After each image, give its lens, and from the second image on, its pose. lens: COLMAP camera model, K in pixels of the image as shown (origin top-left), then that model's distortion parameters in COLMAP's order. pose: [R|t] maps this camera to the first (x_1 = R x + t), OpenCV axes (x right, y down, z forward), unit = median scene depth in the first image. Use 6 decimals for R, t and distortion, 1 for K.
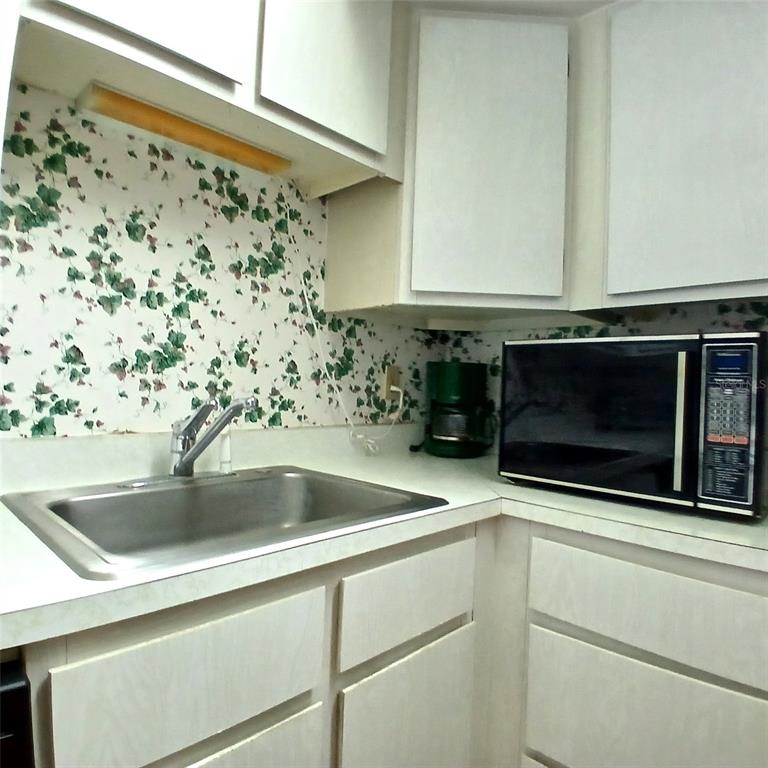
lens RADIAL K [[503.1, 0, 395.7], [0, 503.1, 381.2], [0, 0, 1]] dist [-0.034731, -0.011557]
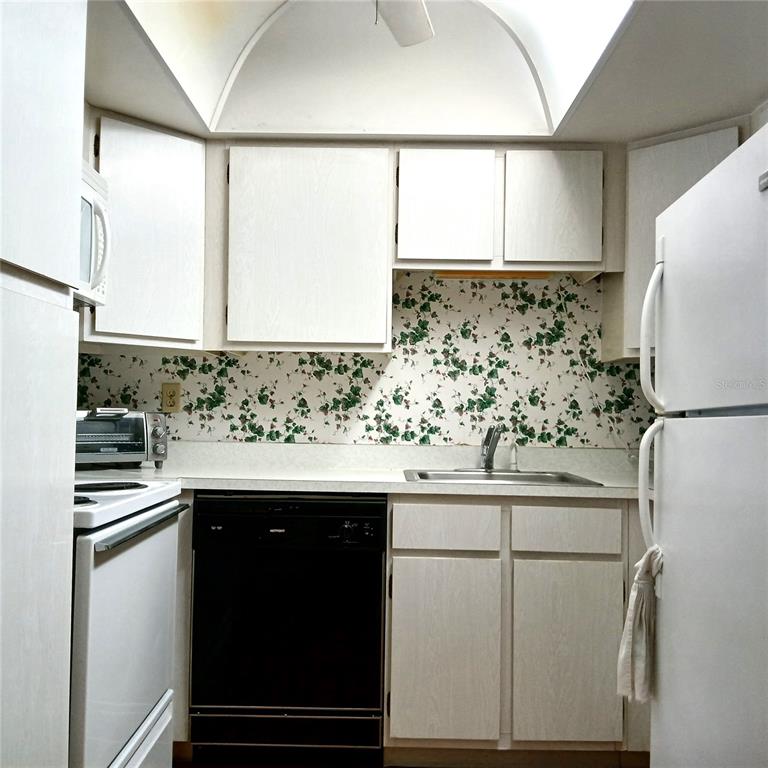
lens RADIAL K [[772.8, 0, 382.7], [0, 772.8, 383.2], [0, 0, 1]] dist [-0.028810, 0.000000]
pose [[0.677942, -0.056754, -0.732922, 1.140121], [0.015574, 0.997900, -0.062867, 0.044491], [0.734951, 0.031206, 0.677402, -0.968083]]
